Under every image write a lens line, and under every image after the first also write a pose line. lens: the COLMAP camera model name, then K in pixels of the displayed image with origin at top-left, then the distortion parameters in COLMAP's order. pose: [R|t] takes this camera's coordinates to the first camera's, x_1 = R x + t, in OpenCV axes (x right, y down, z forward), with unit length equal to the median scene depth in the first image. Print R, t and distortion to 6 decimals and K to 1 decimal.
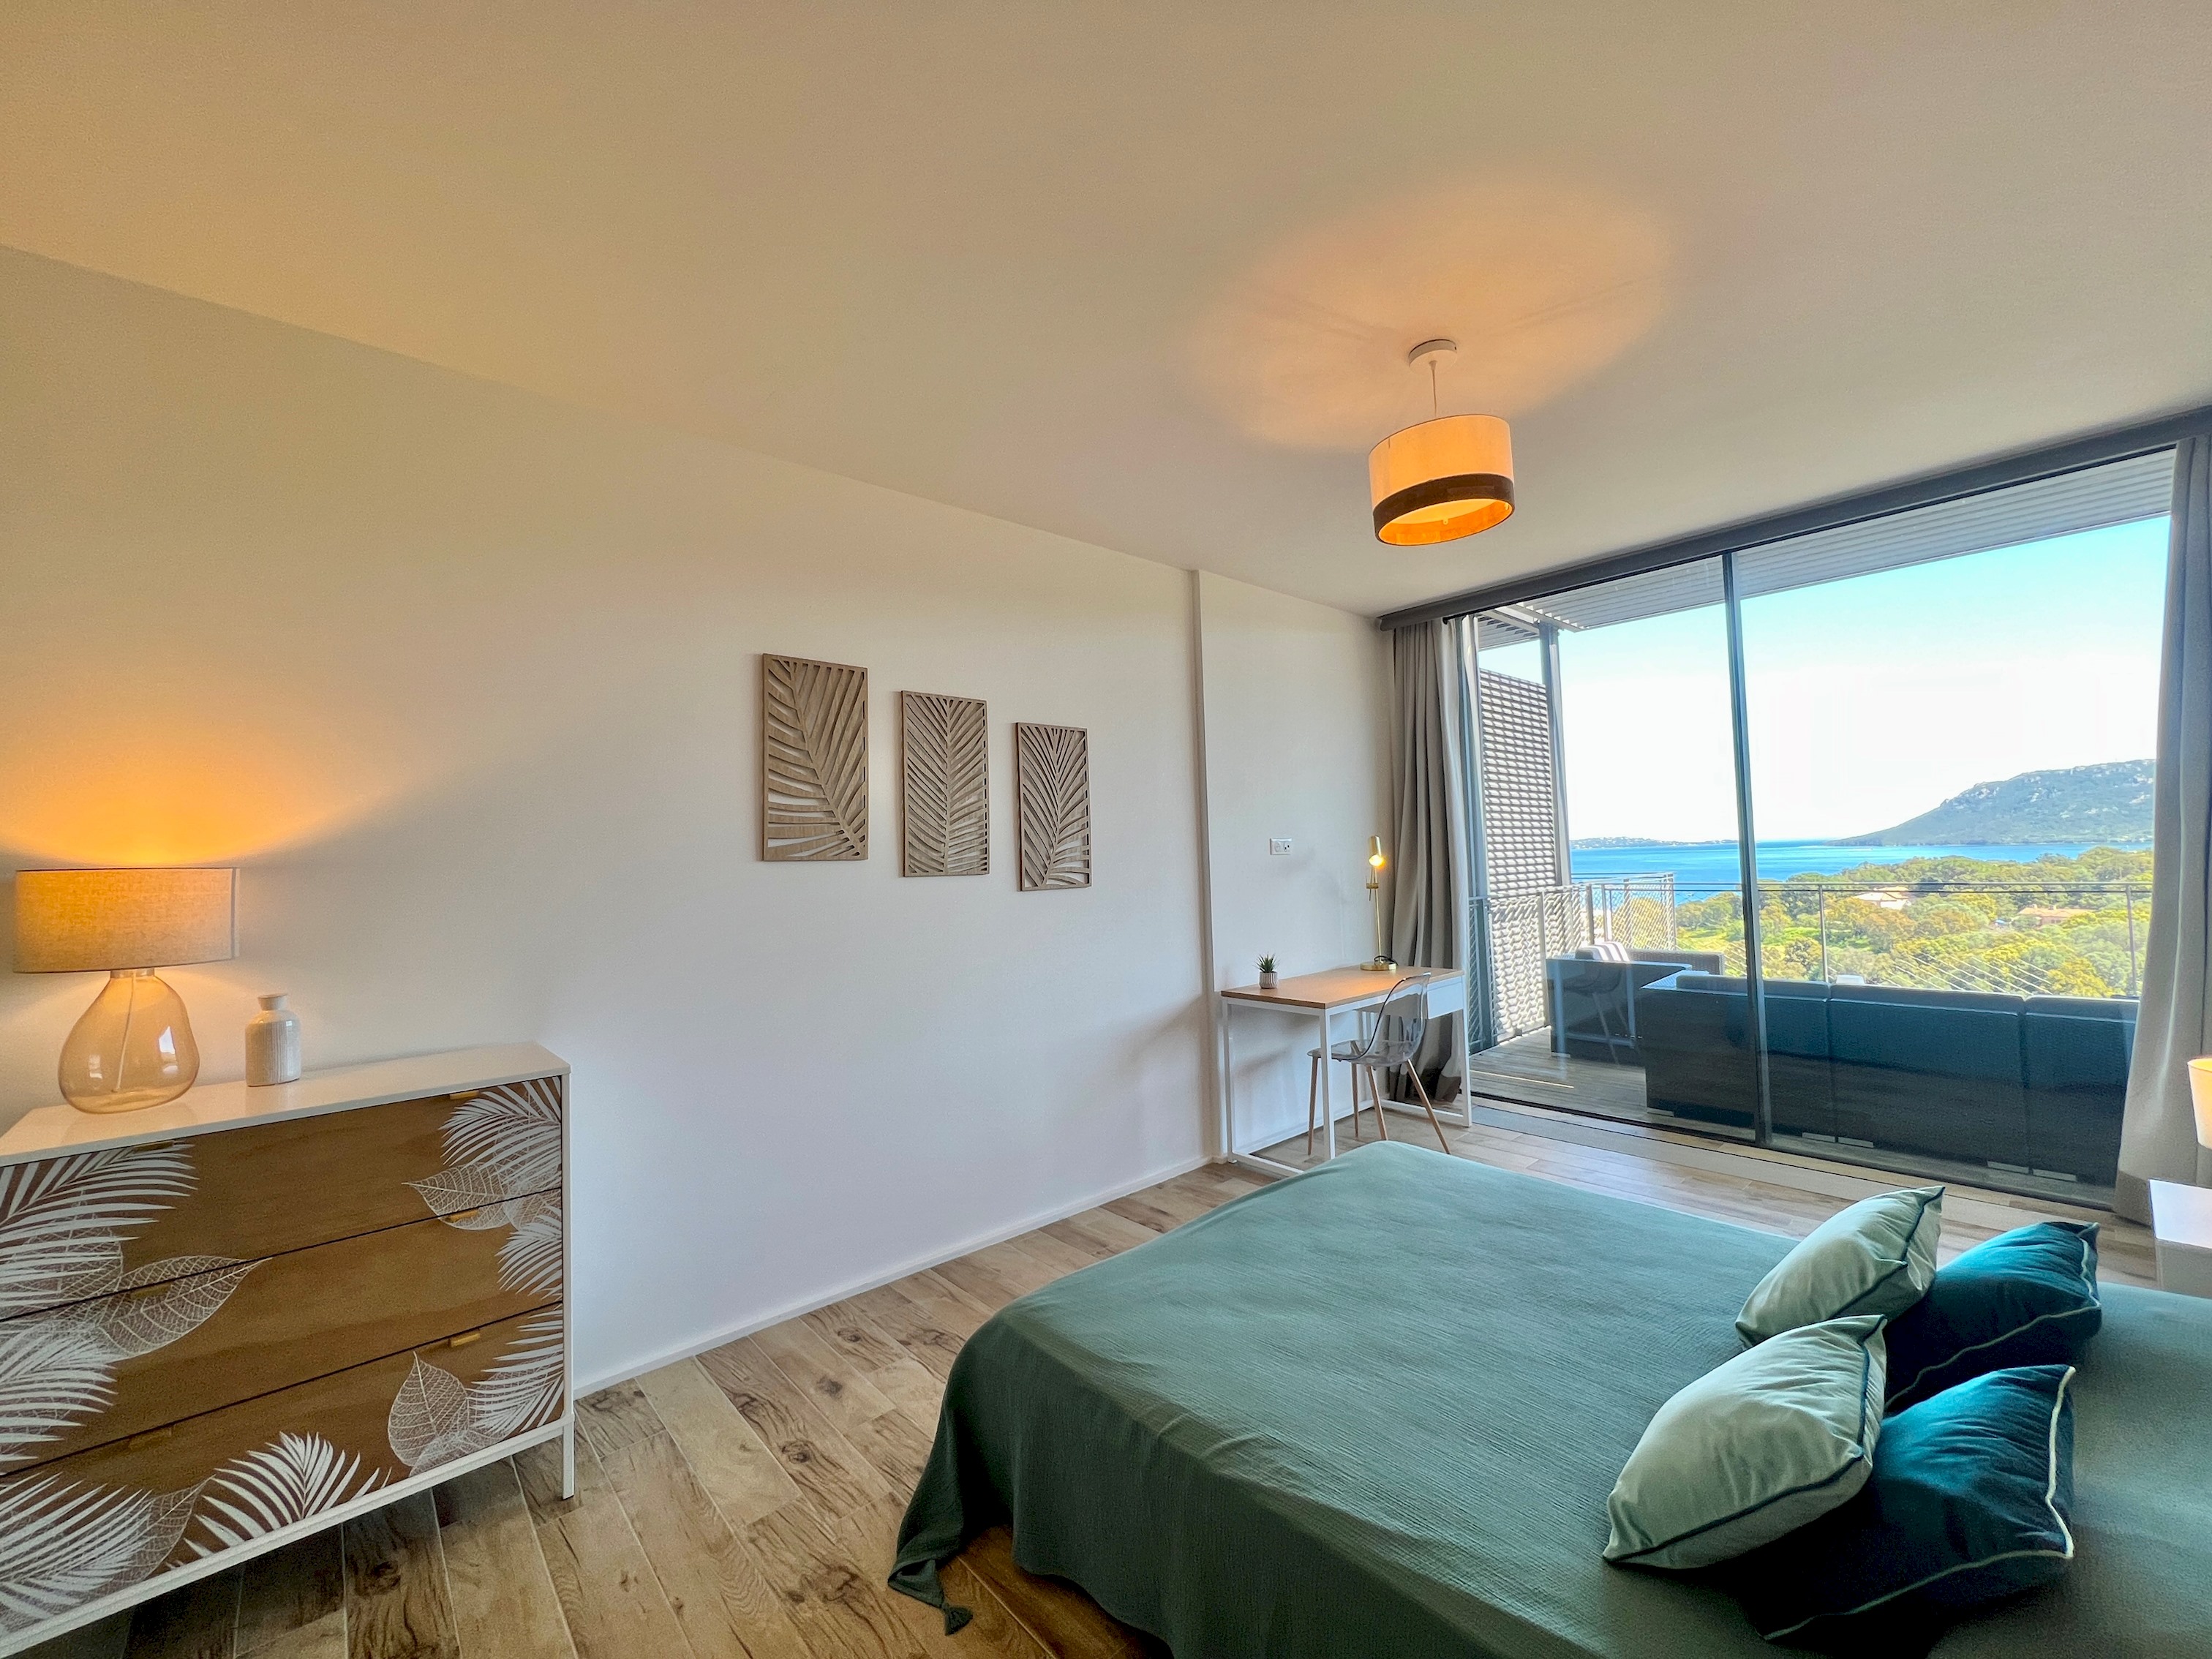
lens RADIAL K [[891.5, 0, 1093.1], [0, 891.5, 818.6], [0, 0, 1]] dist [-0.001115, 0.000091]
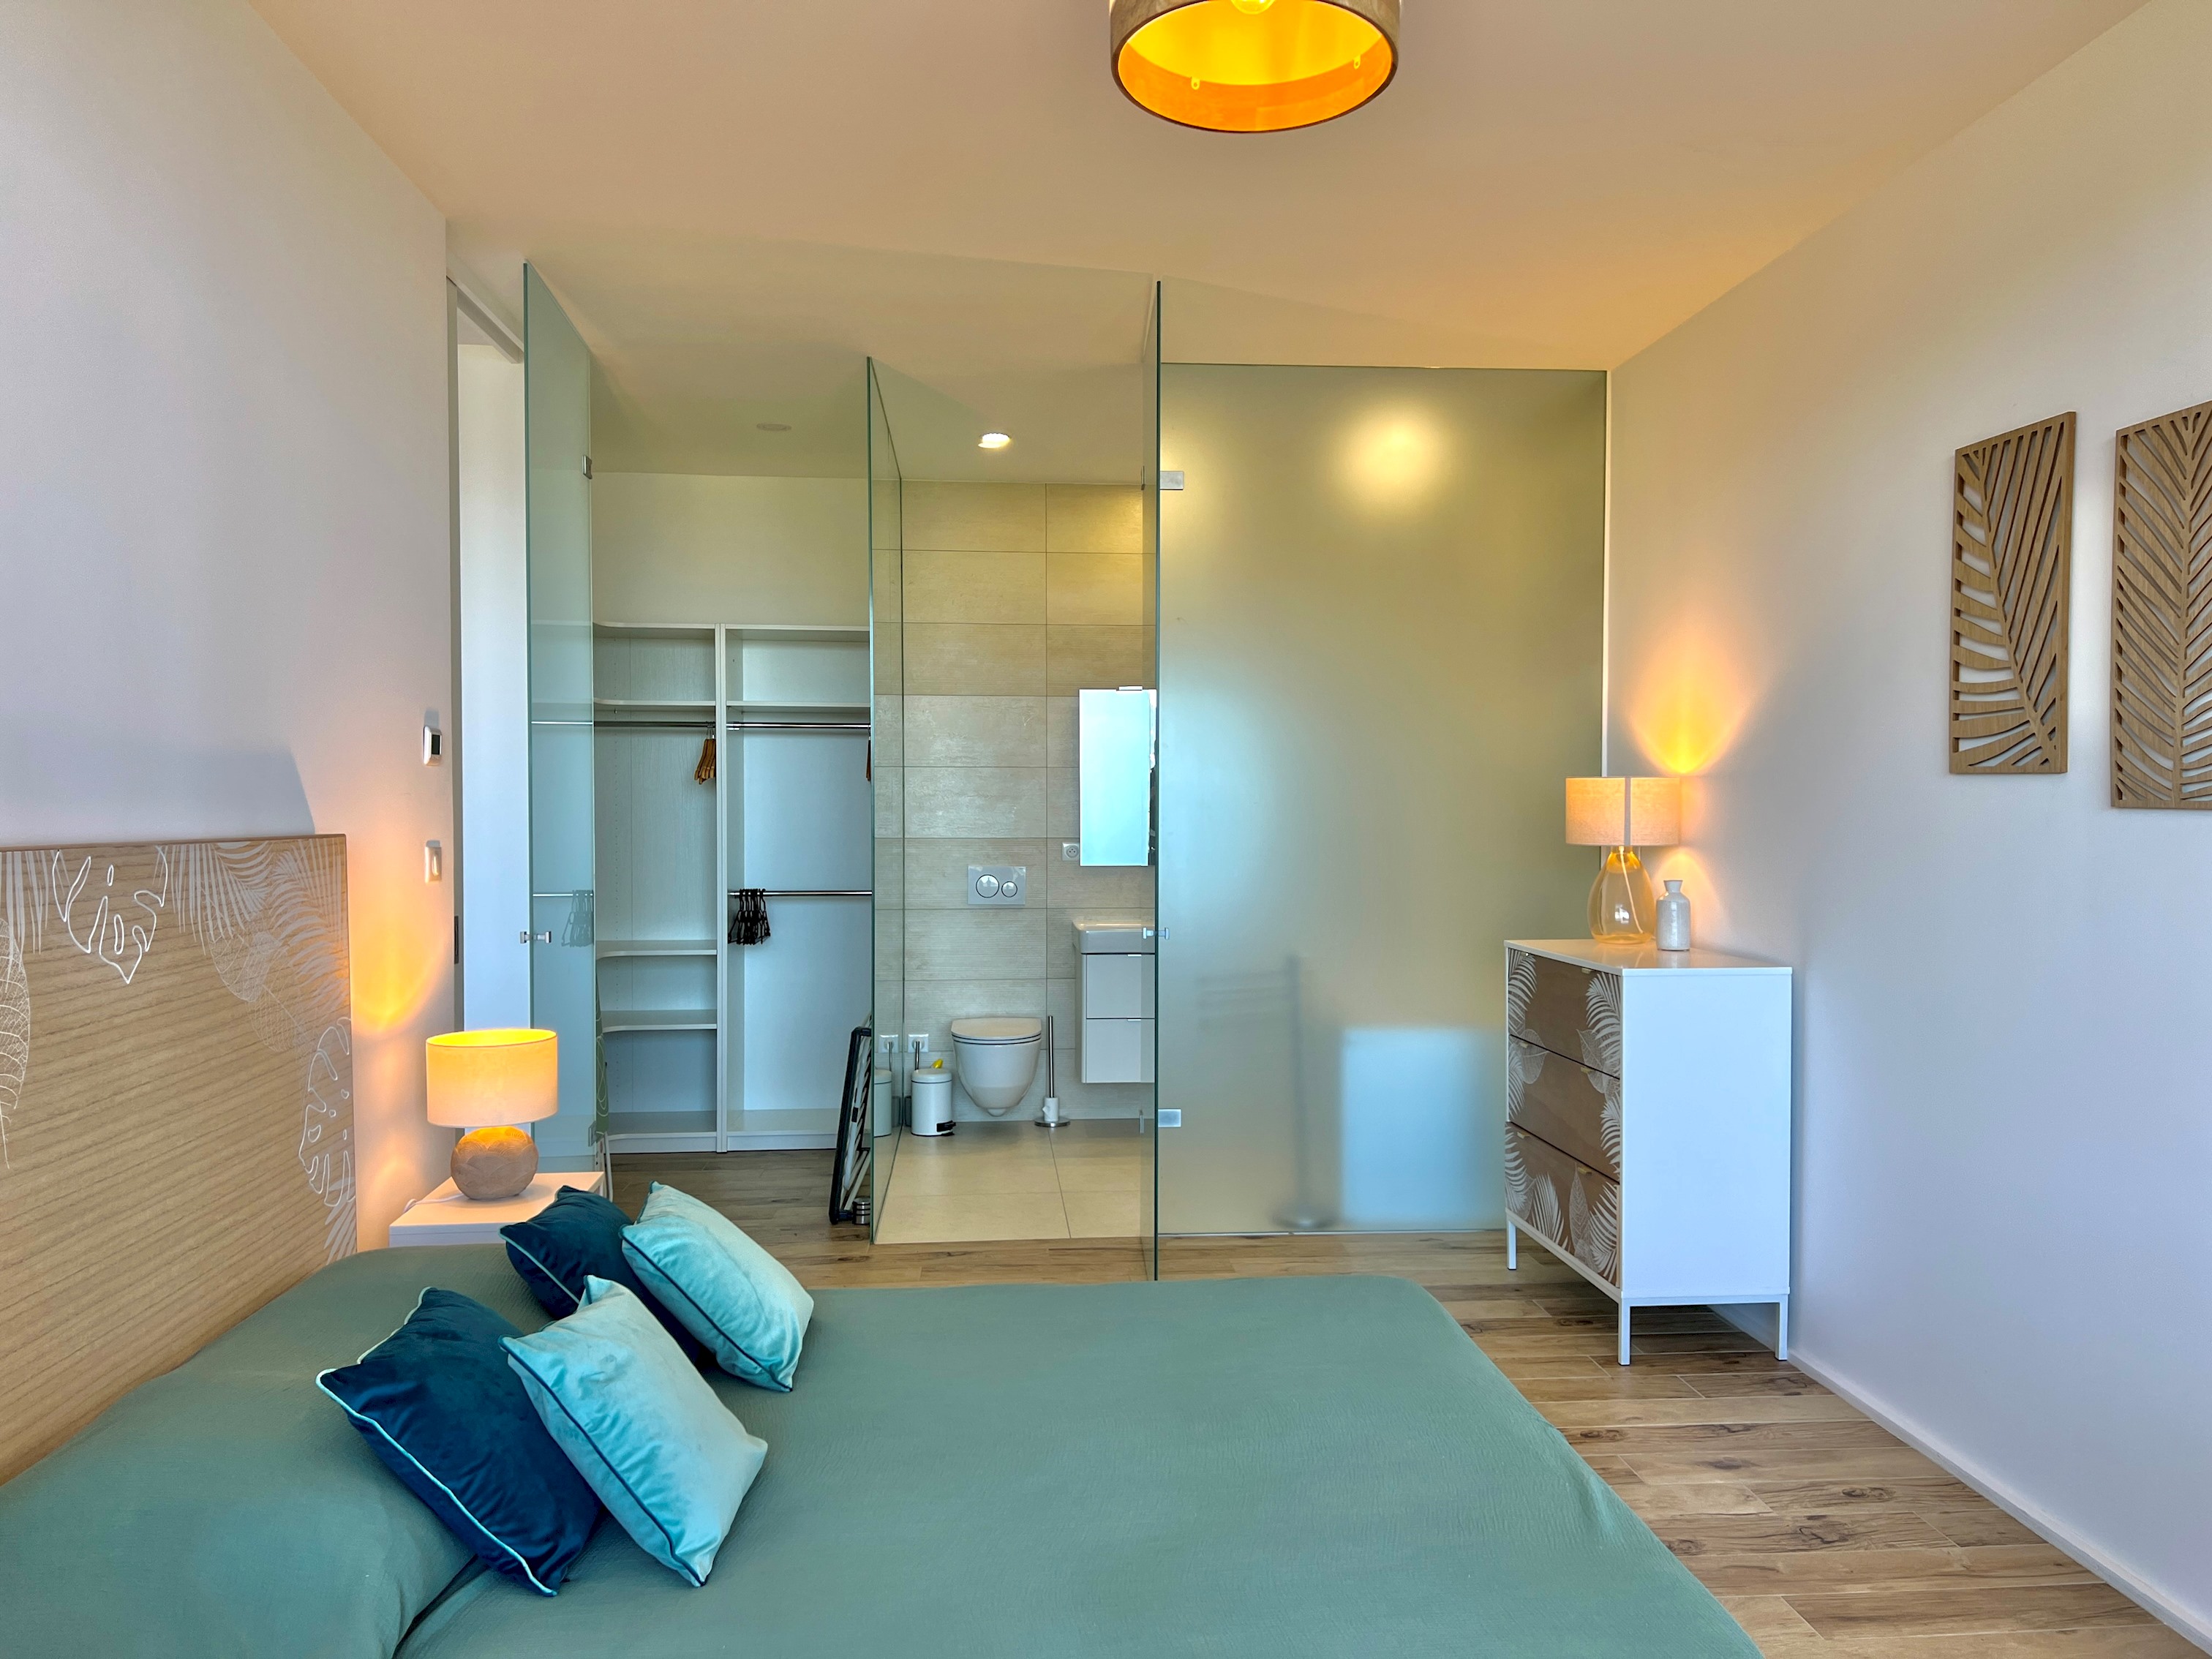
lens RADIAL K [[1731.9, 0, 1117.1], [0, 1731.9, 827.8], [0, 0, 1]] dist [0.077235, -0.002097]
pose [[-0.597160, 0.042686, -0.800986, 1.018917], [0.052669, 0.998515, 0.013946, 0.036893], [0.800391, -0.033859, -0.598521, 1.269451]]
